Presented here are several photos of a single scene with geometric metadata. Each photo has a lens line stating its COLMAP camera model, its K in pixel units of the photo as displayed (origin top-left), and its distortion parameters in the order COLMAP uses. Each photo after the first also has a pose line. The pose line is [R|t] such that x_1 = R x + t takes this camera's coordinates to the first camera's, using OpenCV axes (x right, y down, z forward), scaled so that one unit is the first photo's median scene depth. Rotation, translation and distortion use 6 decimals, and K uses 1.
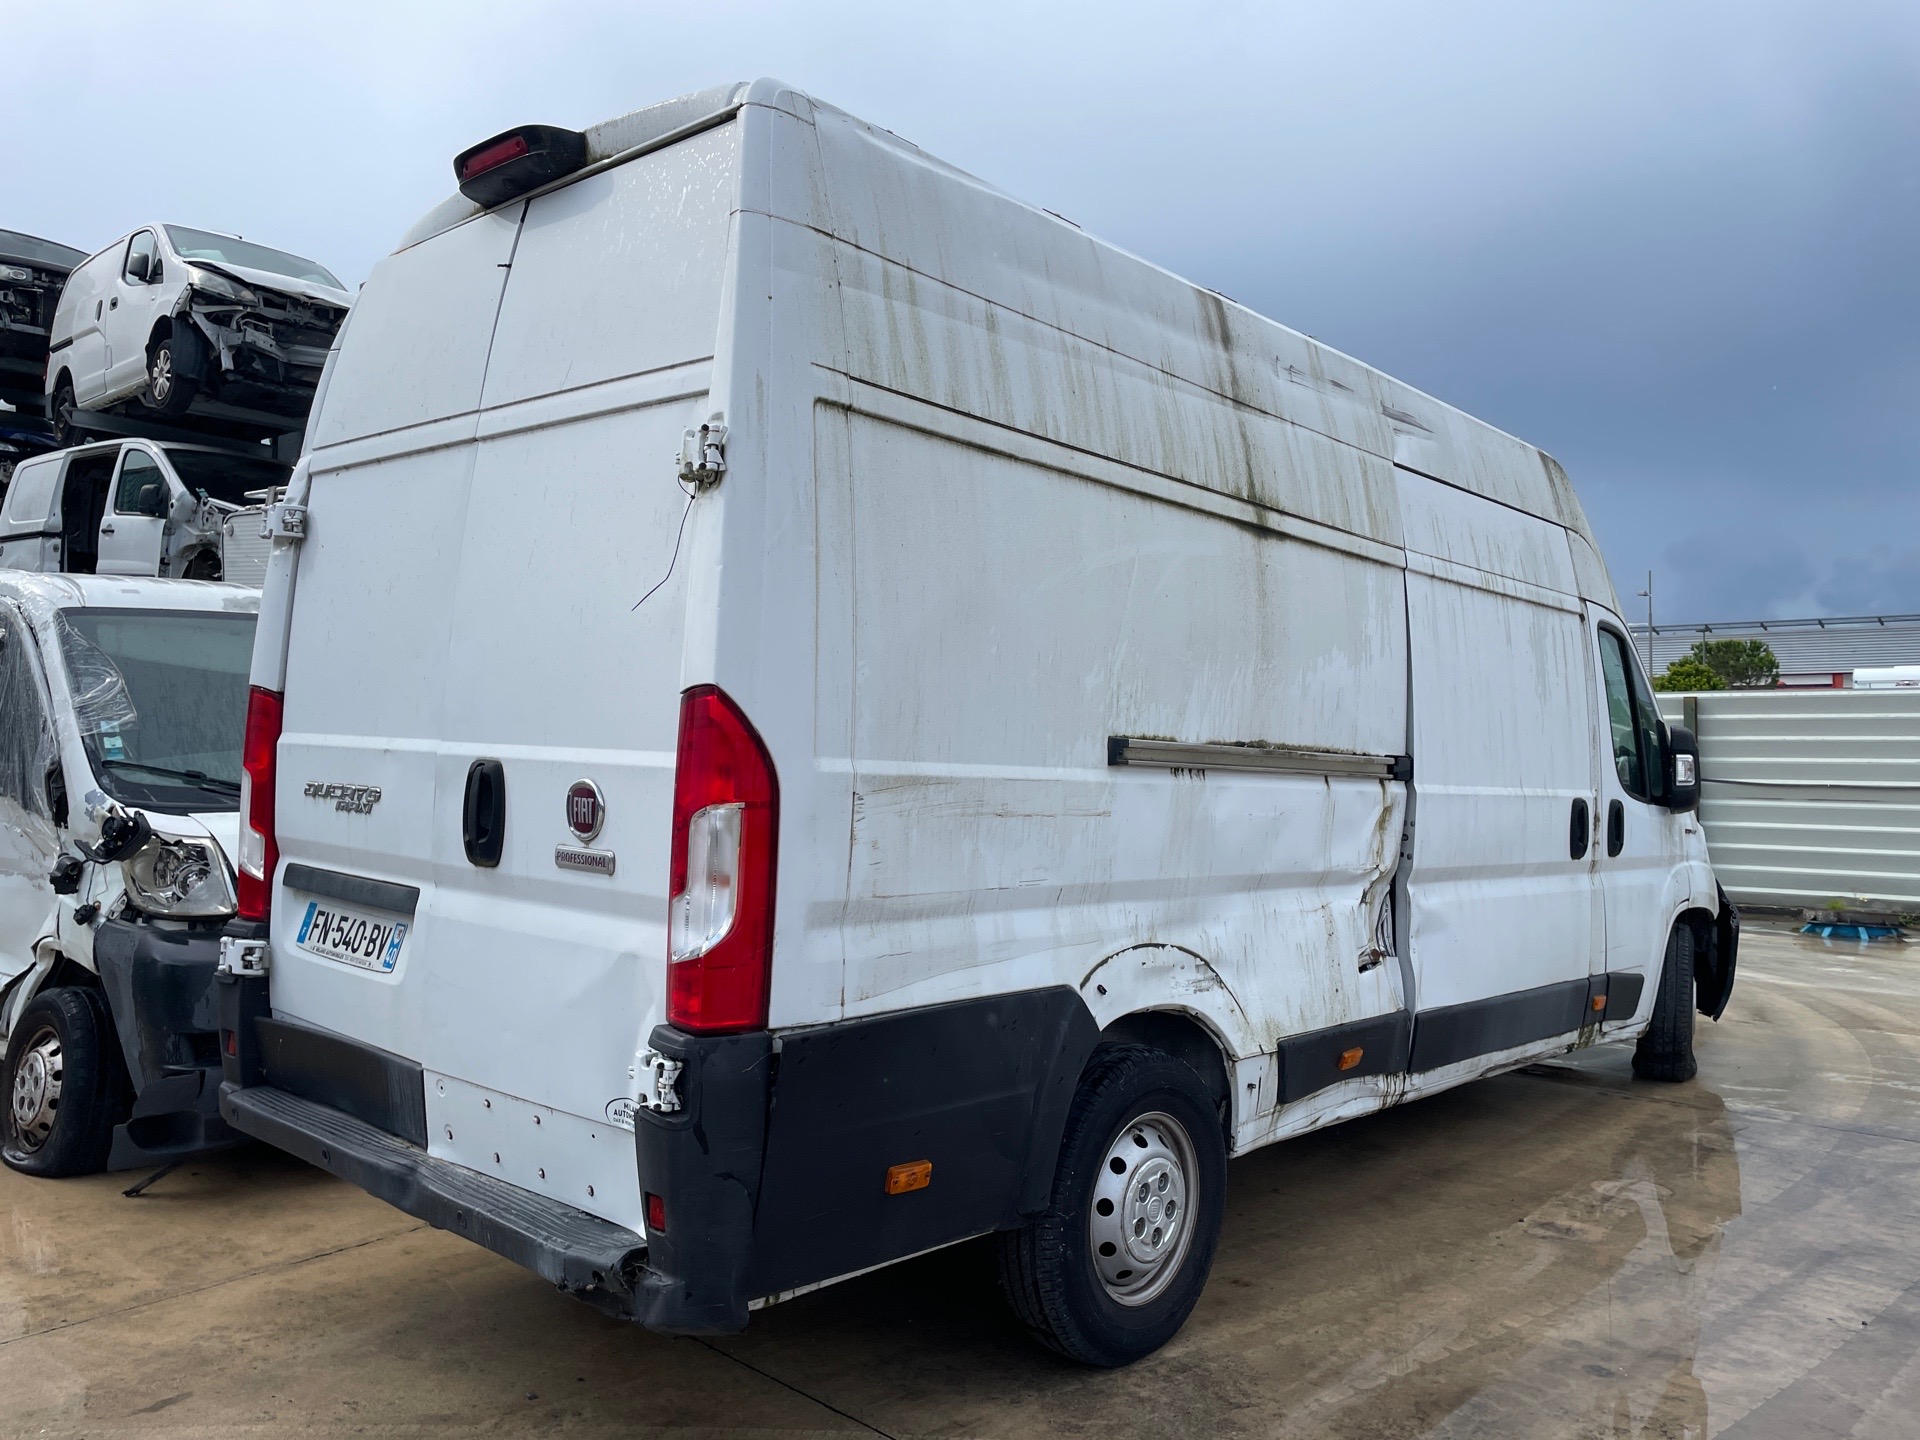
lens RADIAL K [[1446.1, 0, 963.8], [0, 1446.1, 703.5], [0, 0, 1]] dist [0.091690, -0.119487]
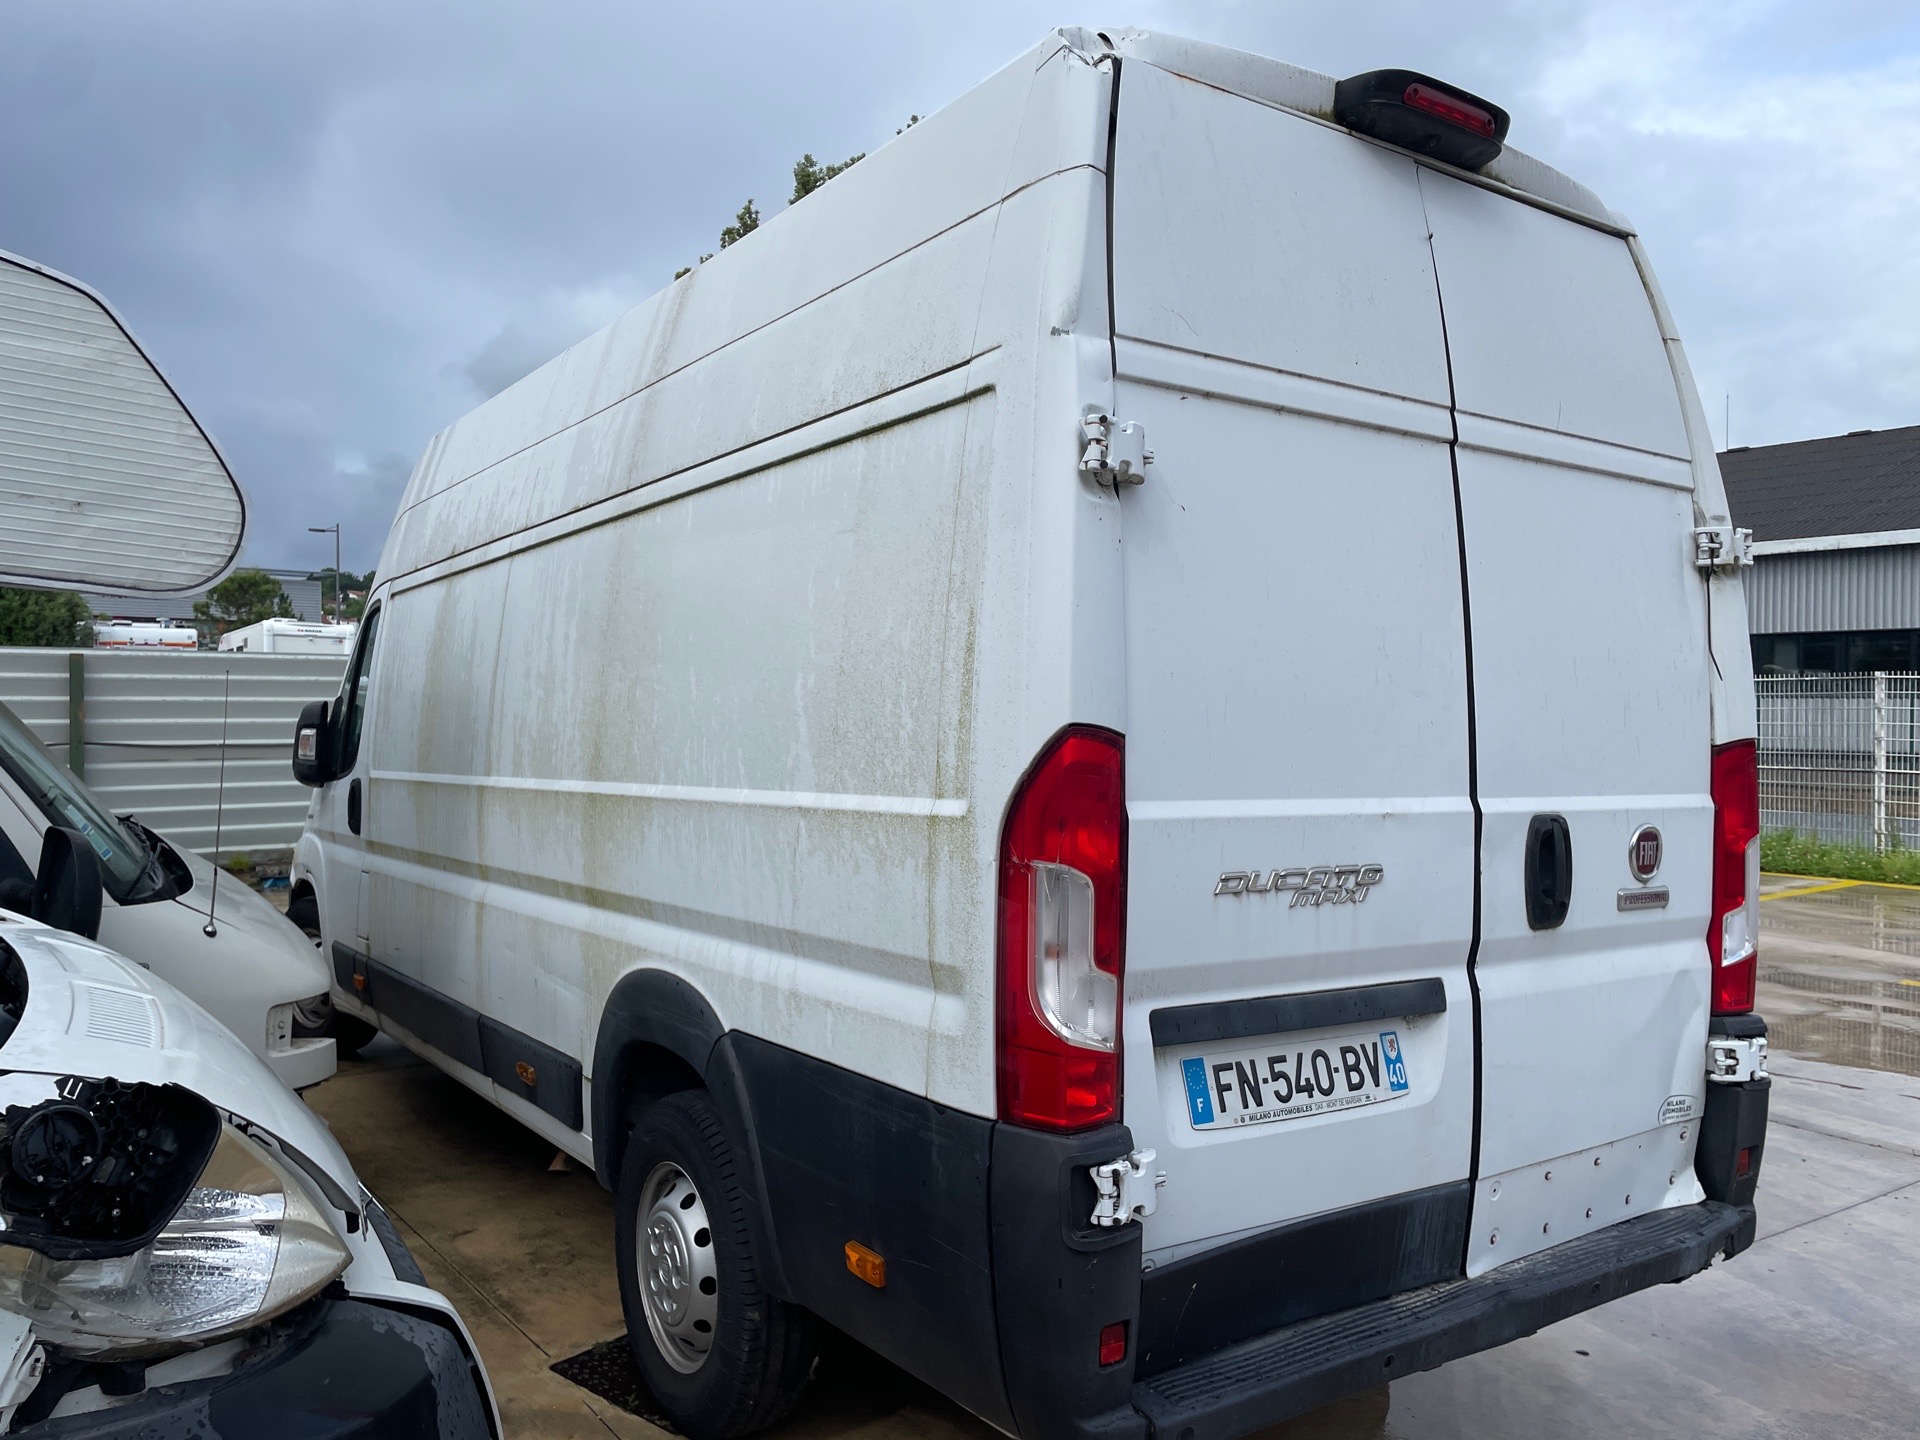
lens RADIAL K [[1446.1, 0, 958.6], [0, 1446.1, 720.0], [0, 0, 1]] dist [0.091690, -0.119487]
pose [[0.224052, -0.020347, 0.974365, -1.177172], [-0.032364, 0.999075, 0.028305, -0.032199], [-0.974040, -0.037876, 0.223186, 1.034975]]
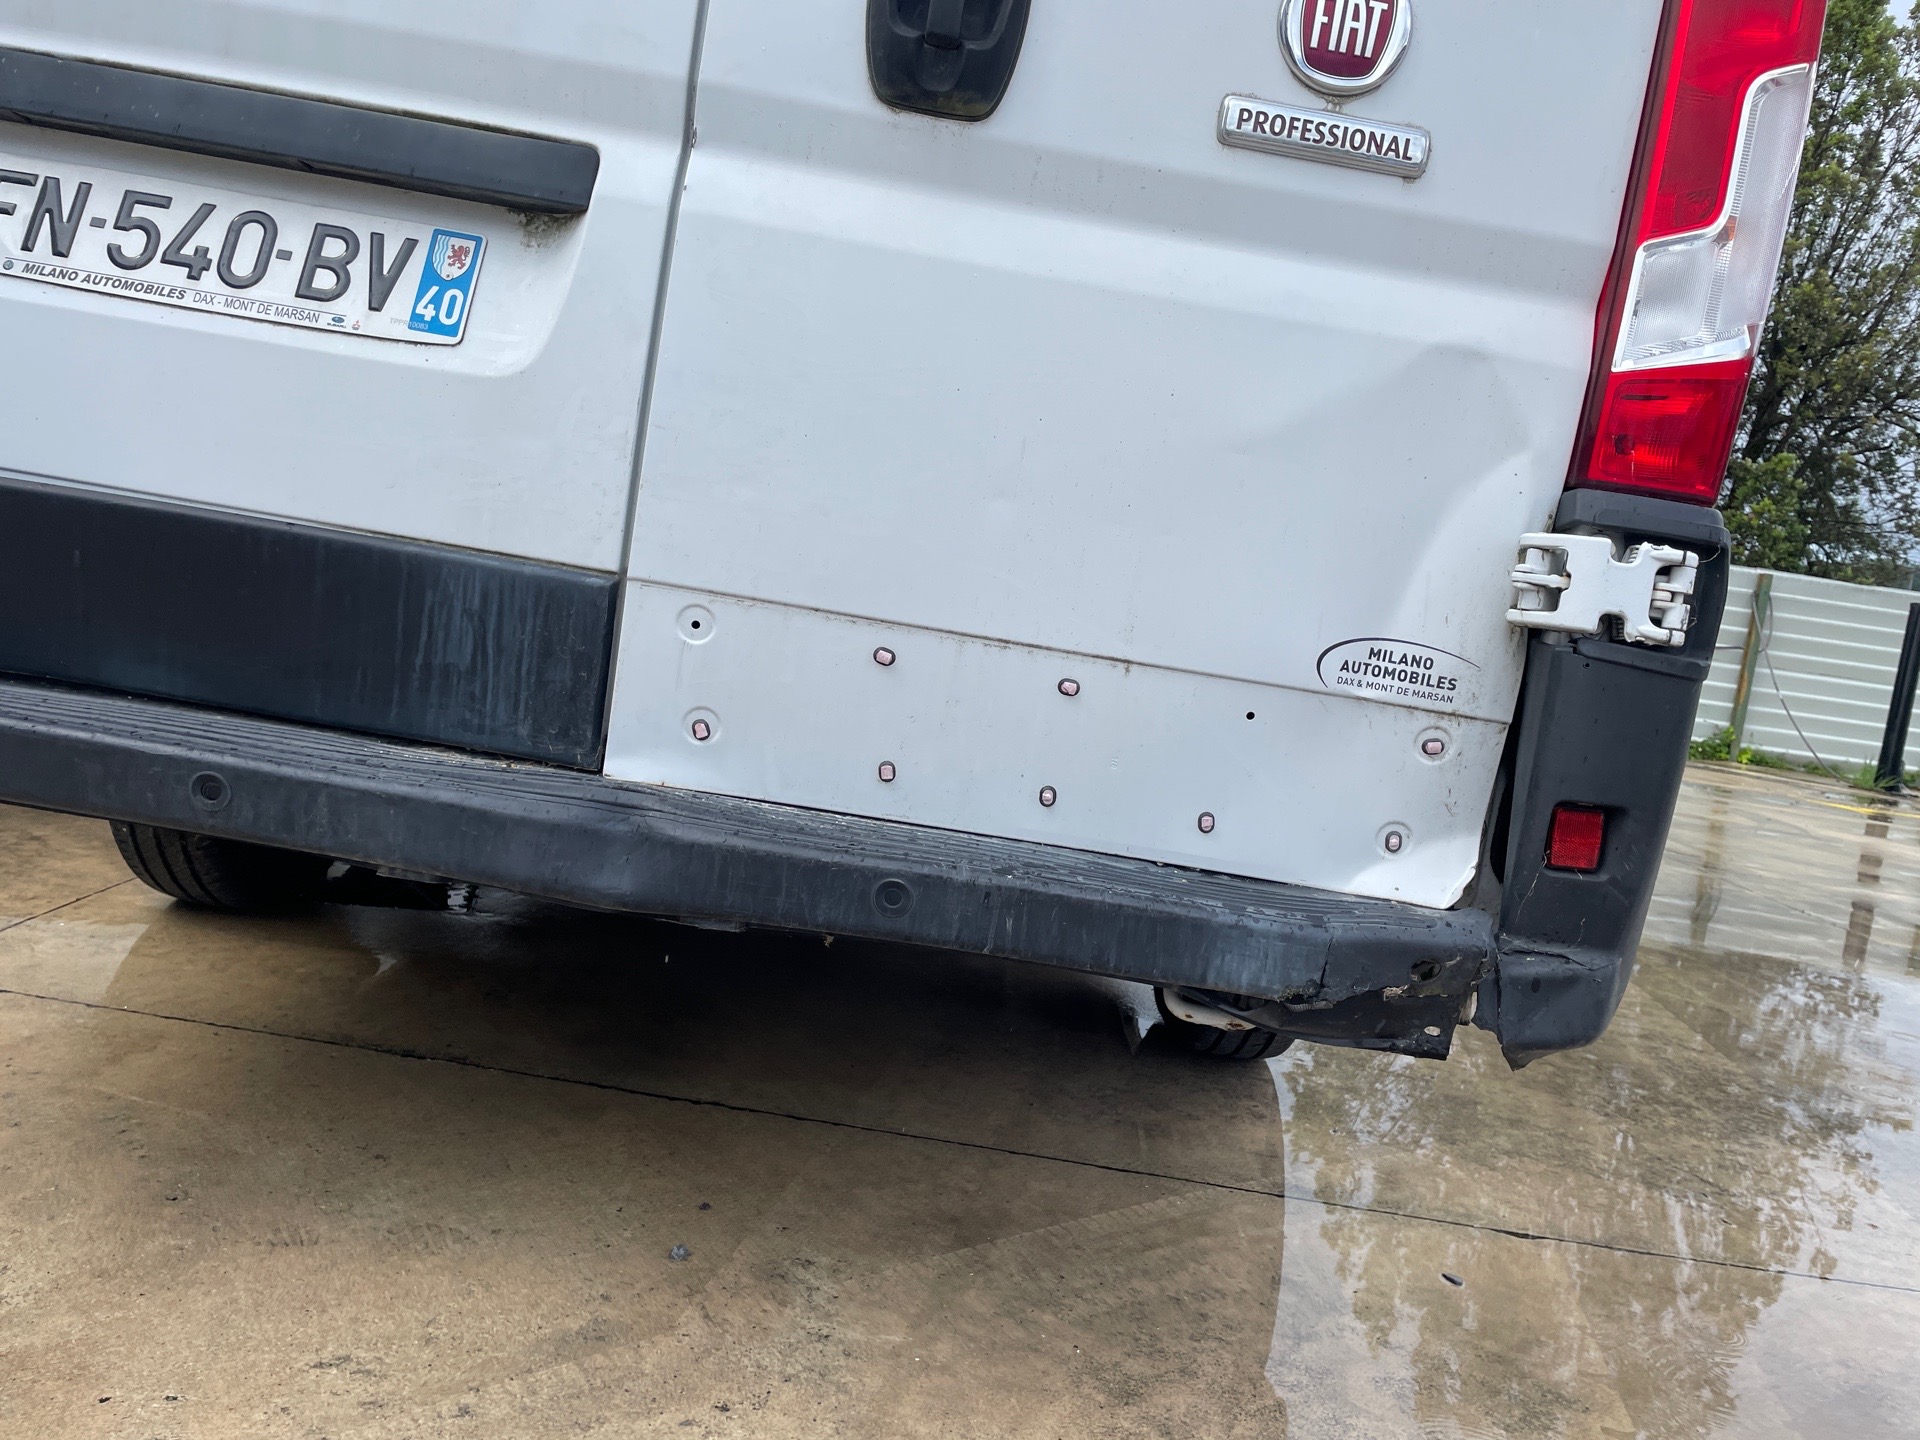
lens RADIAL K [[1446.1, 0, 970.6], [0, 1446.1, 707.6], [0, 0, 1]] dist [0.091690, -0.119487]
pose [[0.731049, 0.038685, 0.681227, -0.539962], [-0.156311, 0.981336, 0.112015, 0.207055], [-0.664179, -0.188371, 0.723451, 0.578878]]
